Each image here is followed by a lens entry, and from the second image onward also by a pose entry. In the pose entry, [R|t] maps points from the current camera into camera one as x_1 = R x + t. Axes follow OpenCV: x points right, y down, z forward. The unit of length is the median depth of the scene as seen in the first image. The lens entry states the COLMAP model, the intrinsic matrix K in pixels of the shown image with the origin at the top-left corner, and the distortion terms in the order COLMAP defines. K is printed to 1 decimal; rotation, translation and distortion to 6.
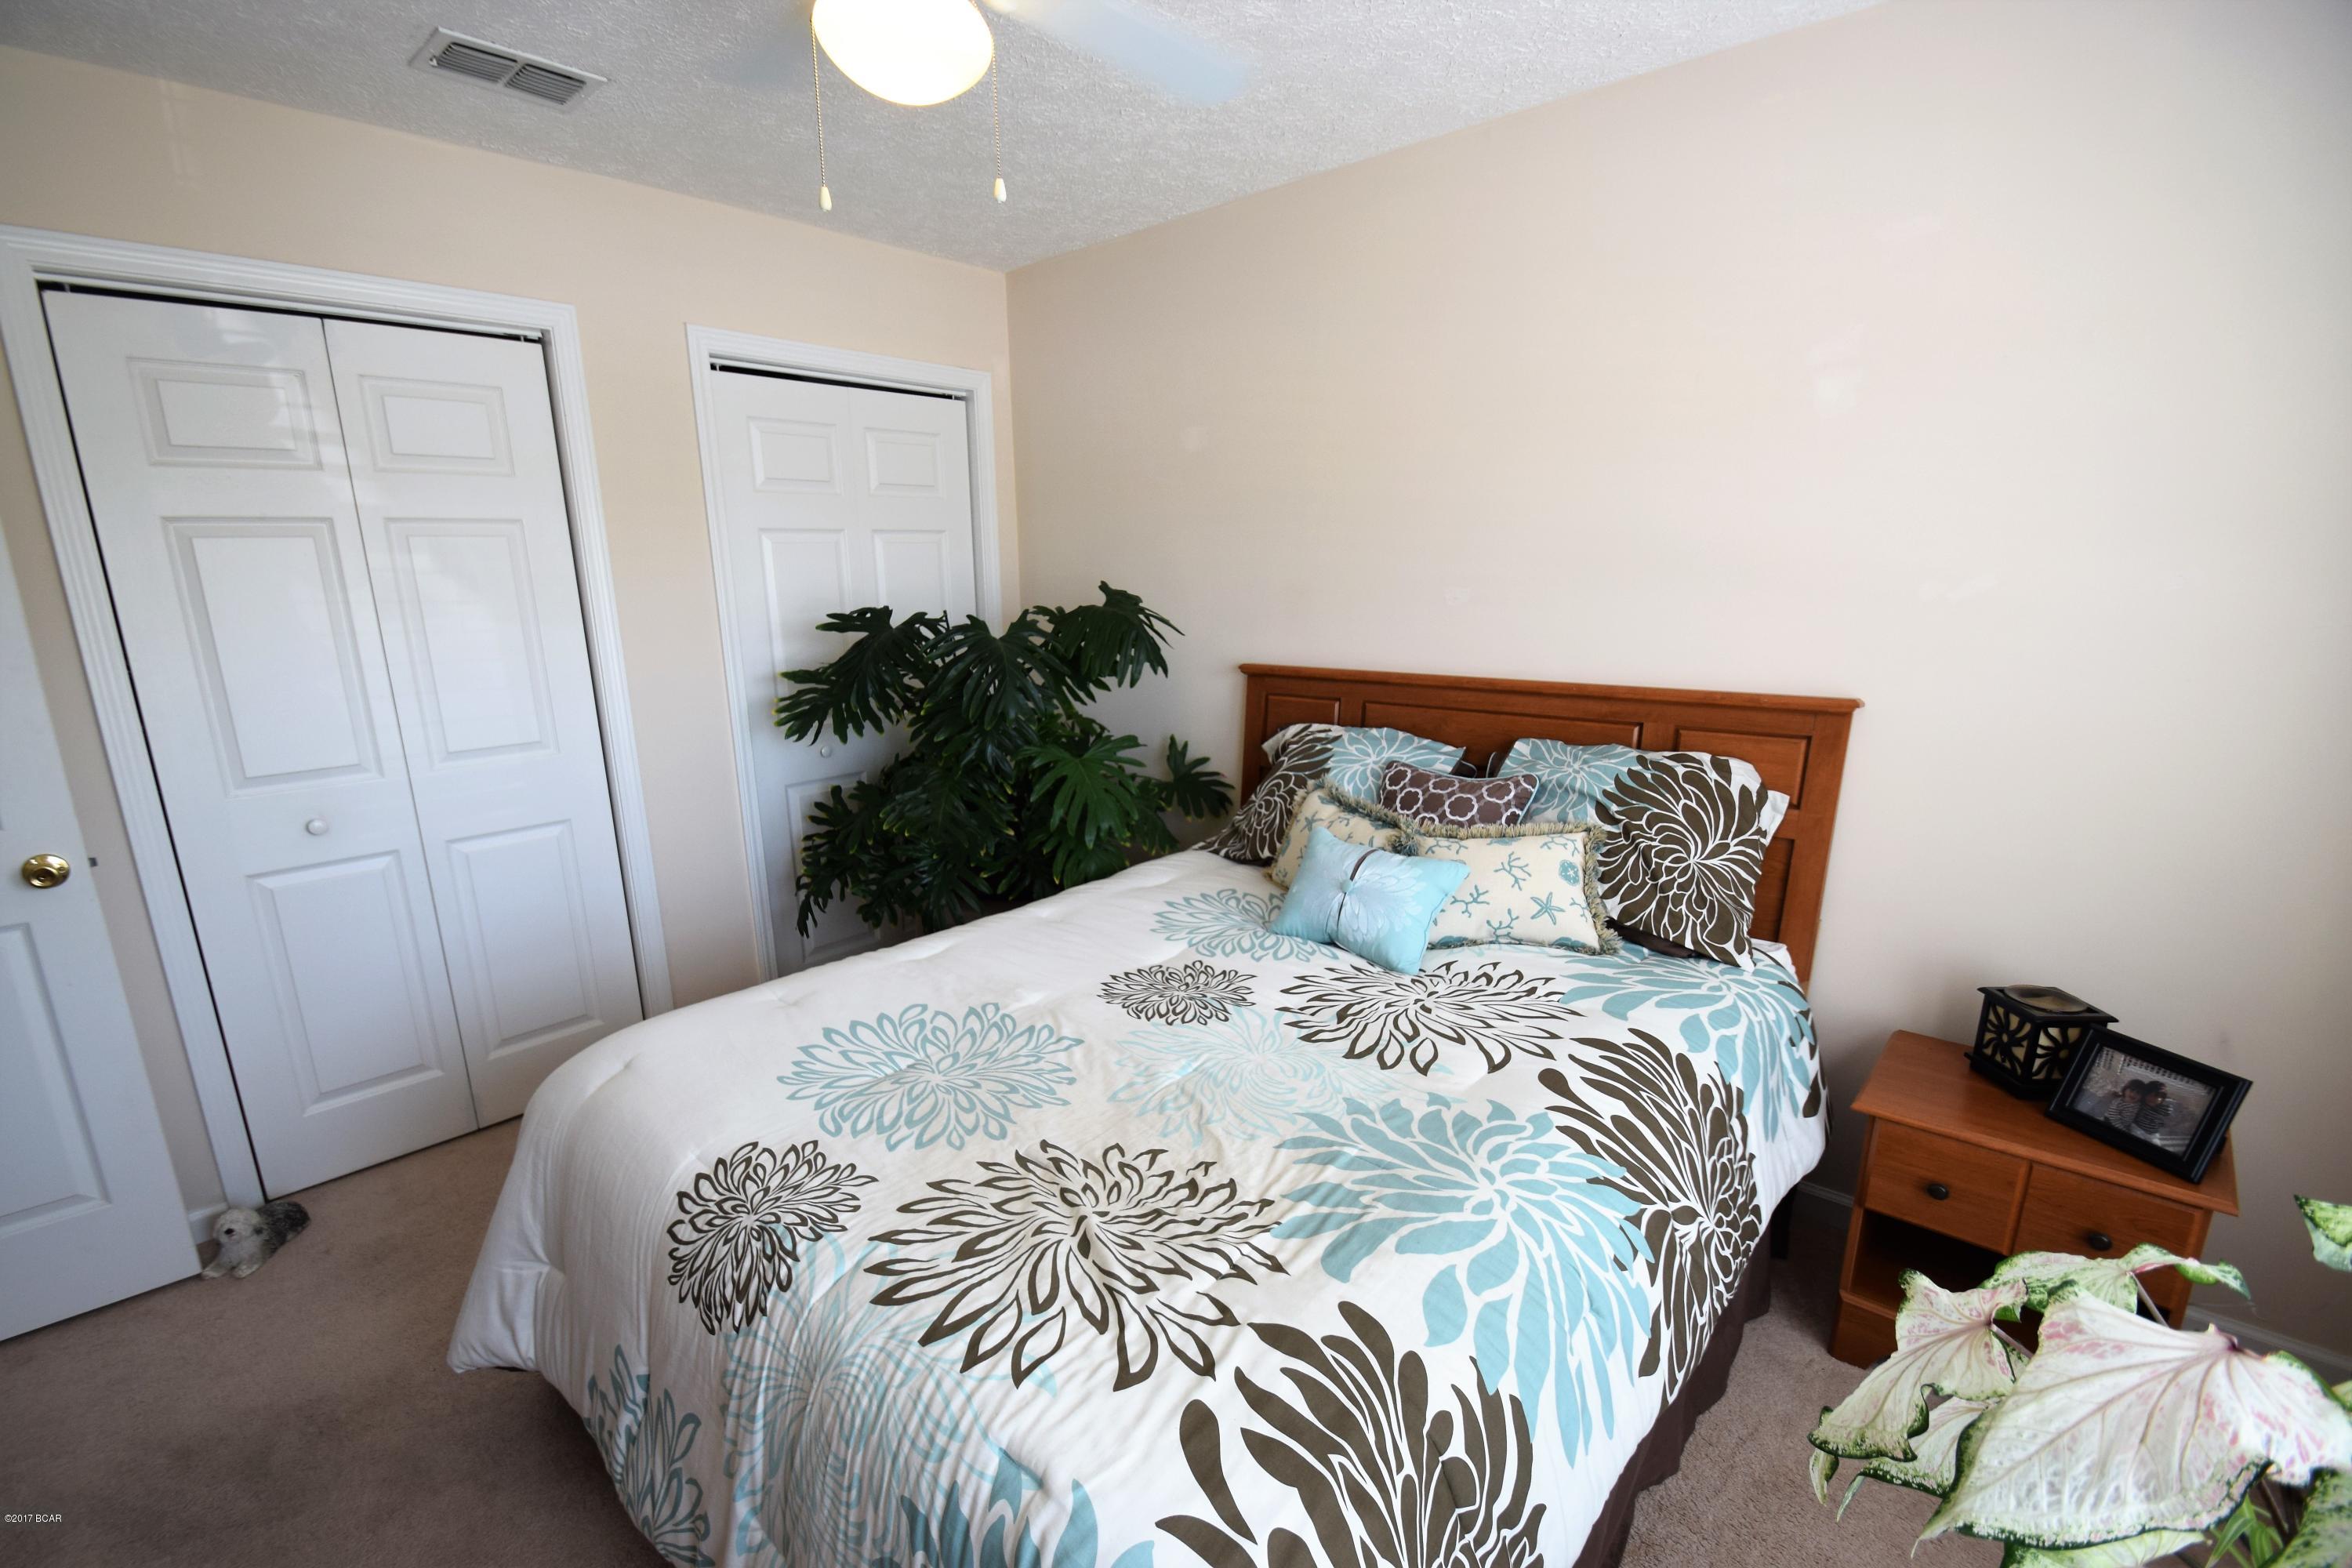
lens RADIAL K [[1042.5, 0, 1171.8], [0, 1042.5, 828.0], [0, 0, 1]] dist [-0.001057, -0.010177]
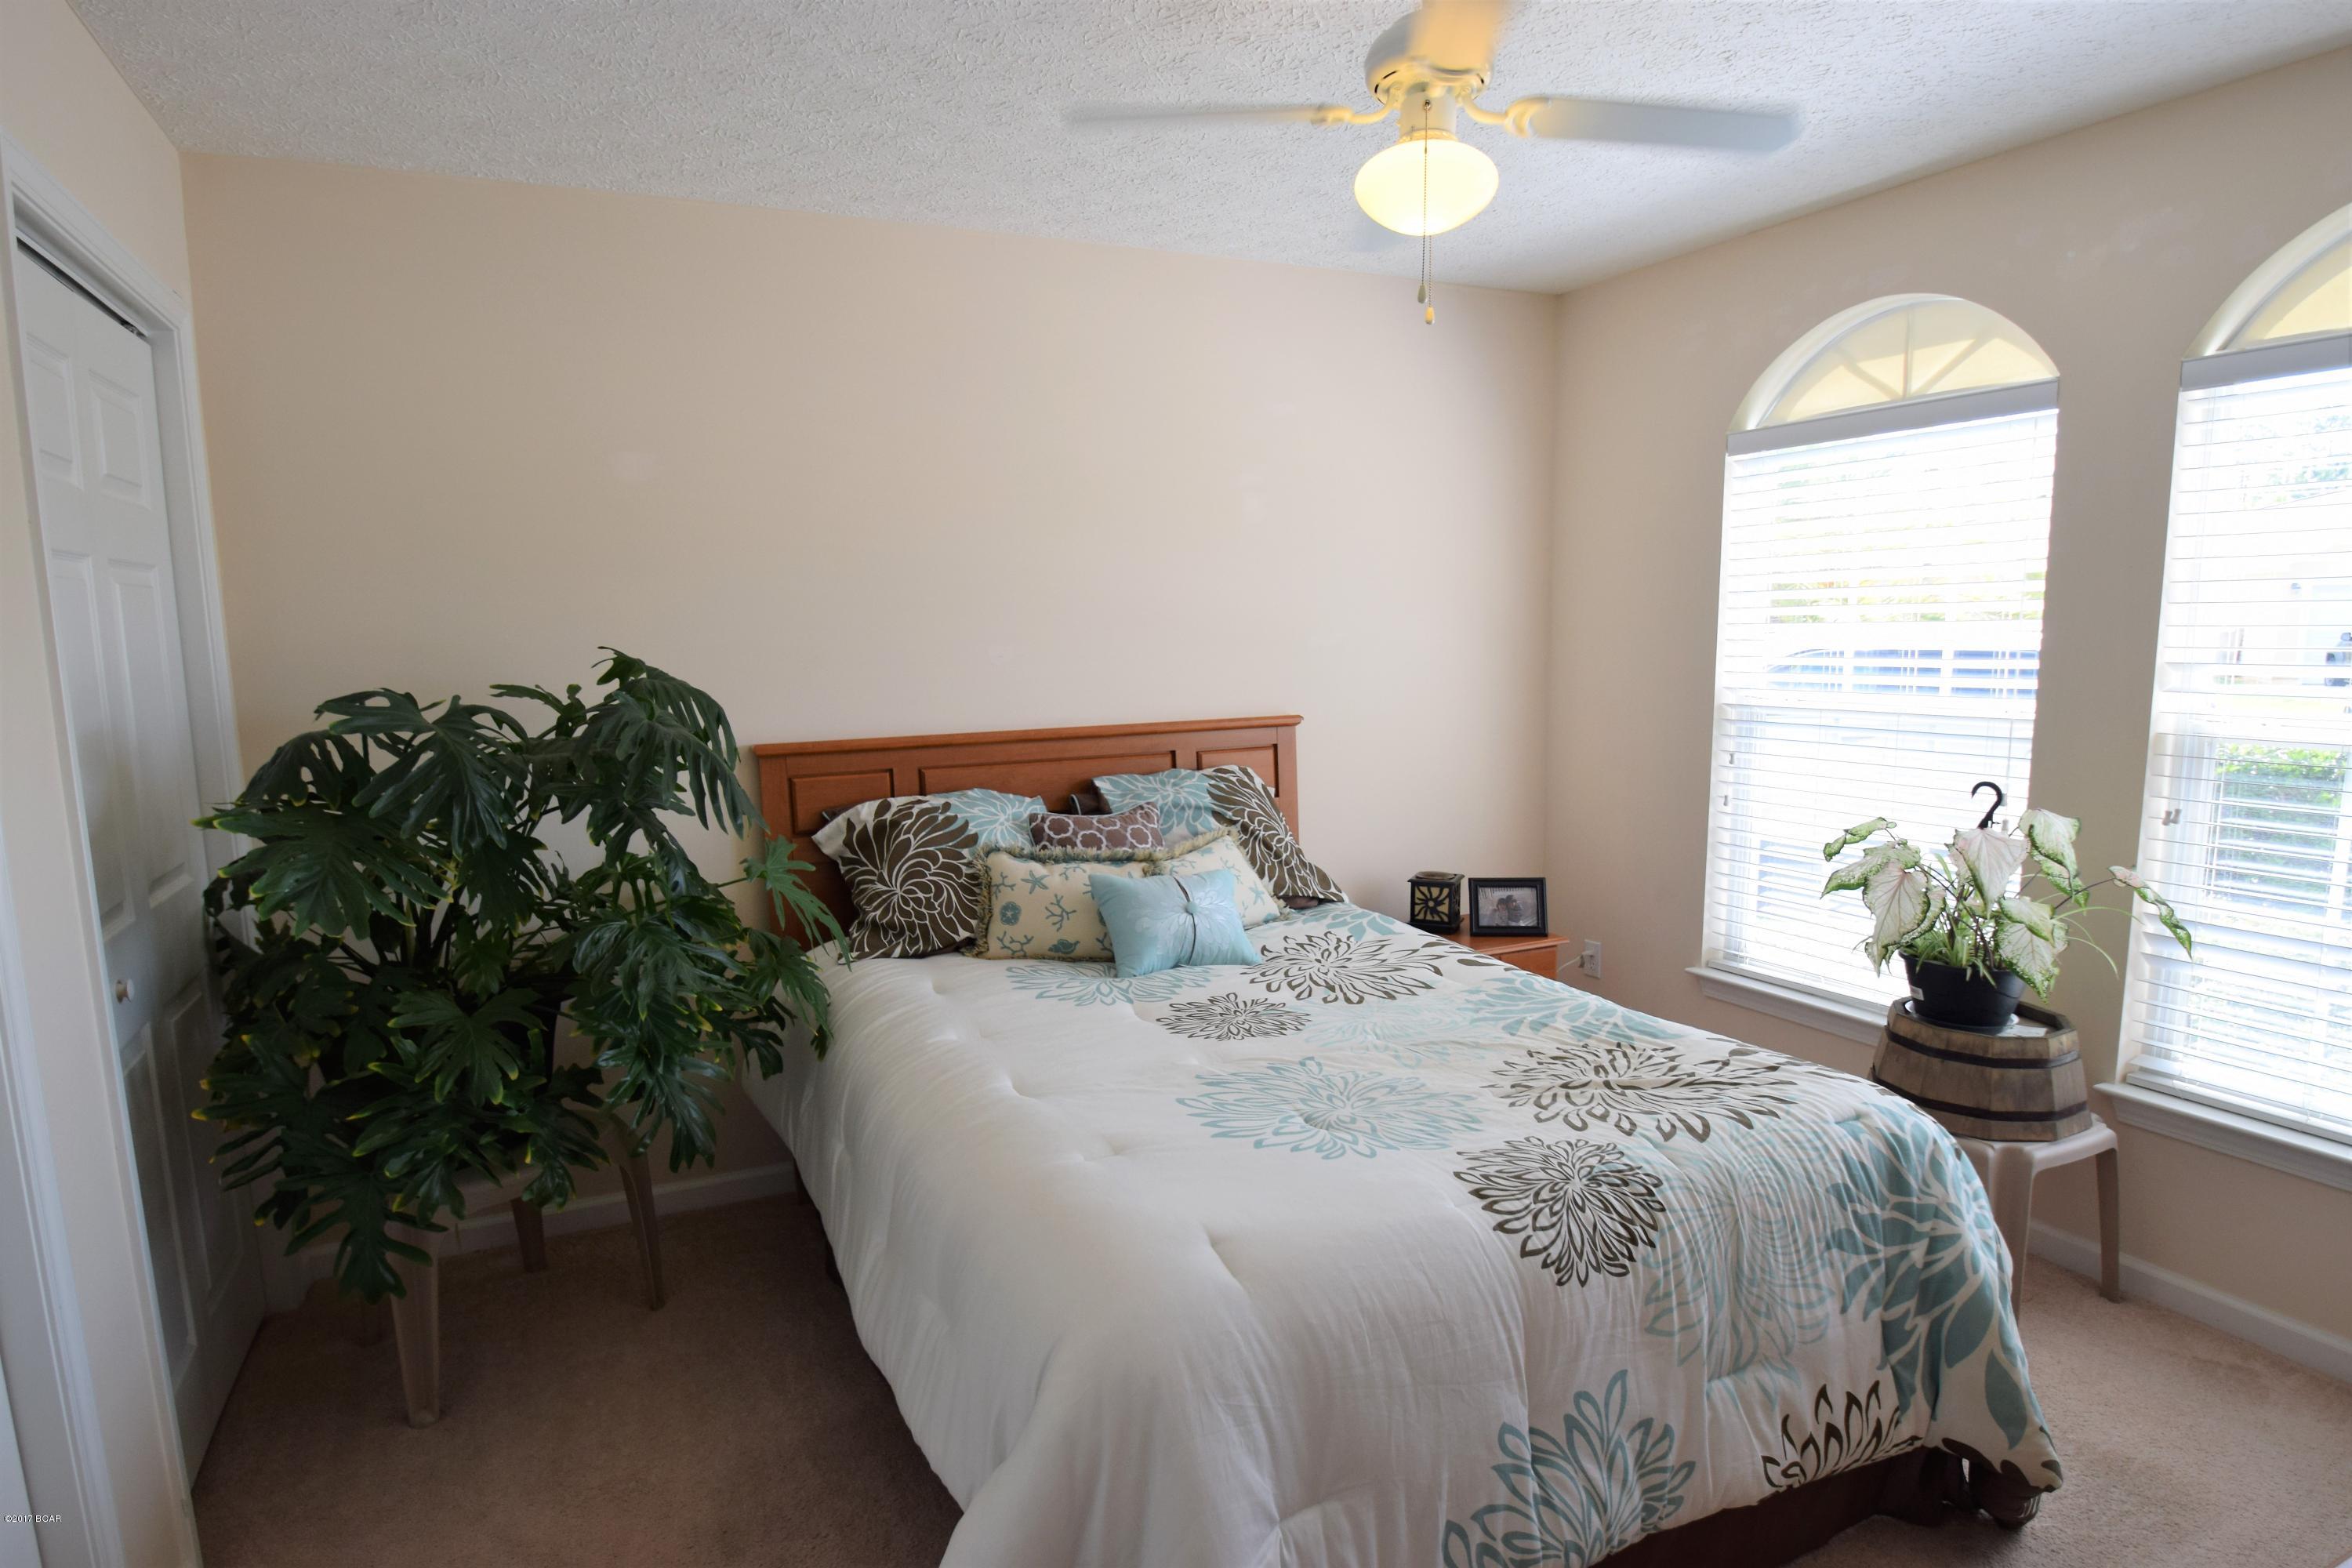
lens RADIAL K [[1289.4, 0, 1173.2], [0, 1289.4, 822.5], [0, 0, 1]] dist [-0.020561, -0.000215]
pose [[0.381463, -0.131919, 0.914923, -1.327079], [0.235851, 0.970896, 0.041655, -0.114572], [-0.893790, 0.199895, 0.401474, 0.571219]]
